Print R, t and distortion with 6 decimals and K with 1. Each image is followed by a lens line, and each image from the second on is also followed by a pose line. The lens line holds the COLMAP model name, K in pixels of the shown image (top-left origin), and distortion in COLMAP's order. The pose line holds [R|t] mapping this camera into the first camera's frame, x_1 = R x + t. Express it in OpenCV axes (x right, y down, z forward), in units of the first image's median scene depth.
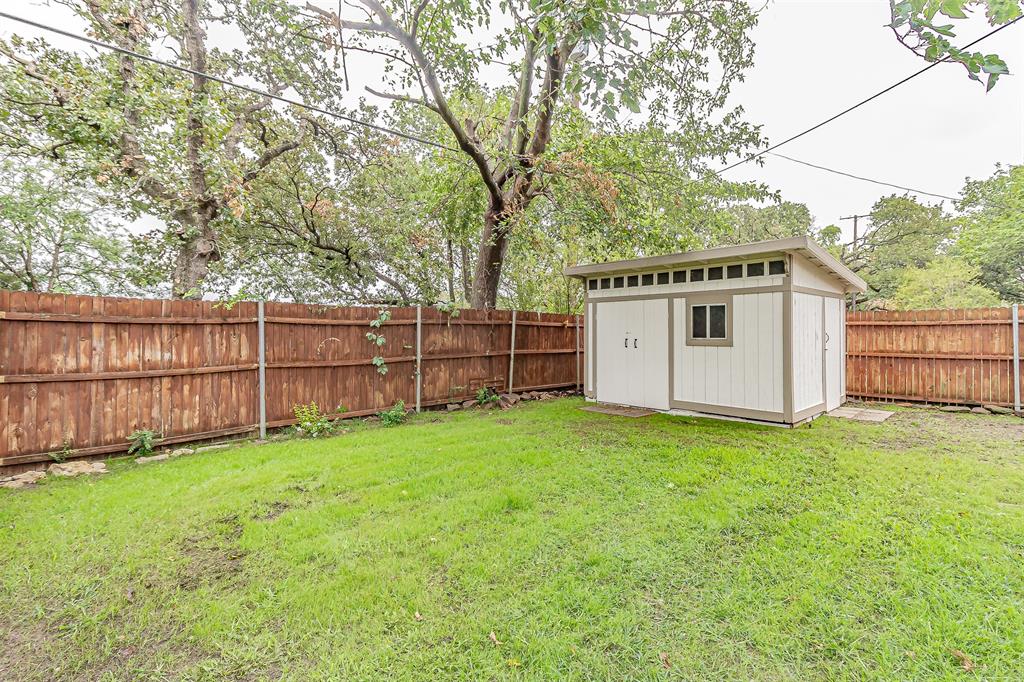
lens RADIAL K [[487.1, 0, 507.6], [0, 487.1, 340.2], [0, 0, 1]] dist [-0.000912, 0.000406]
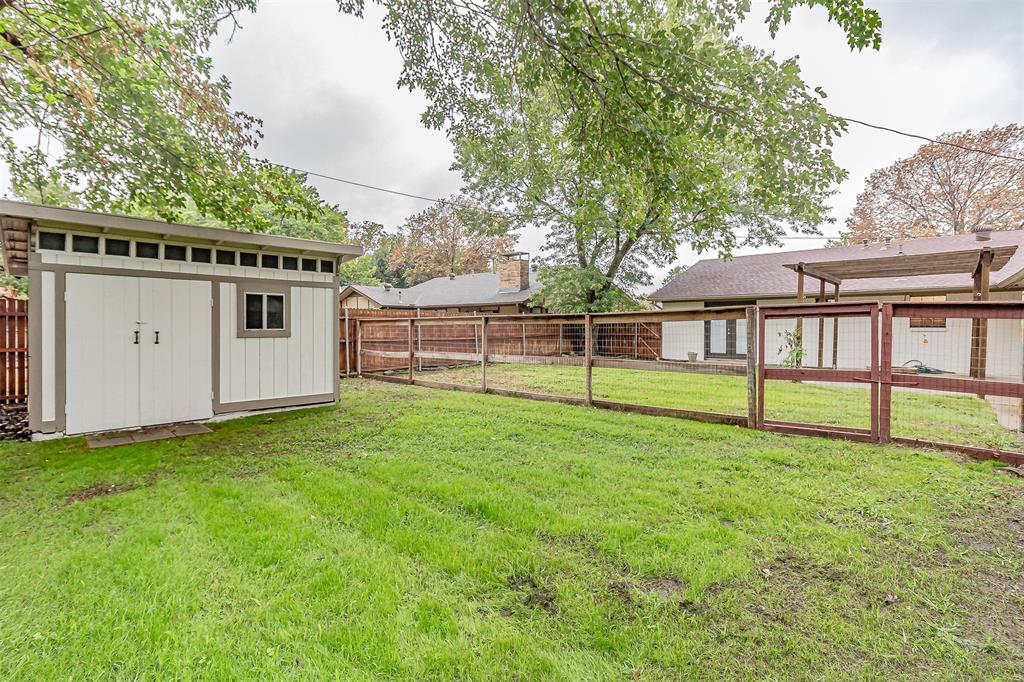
lens RADIAL K [[478.5, 0, 506.9], [0, 478.5, 336.3], [0, 0, 1]] dist [-0.000582, -0.000315]
pose [[-0.063944, -0.023463, 0.997678, -0.512898], [0.011764, 0.999636, 0.024263, -0.006892], [-0.997884, 0.013289, -0.063645, 0.561912]]
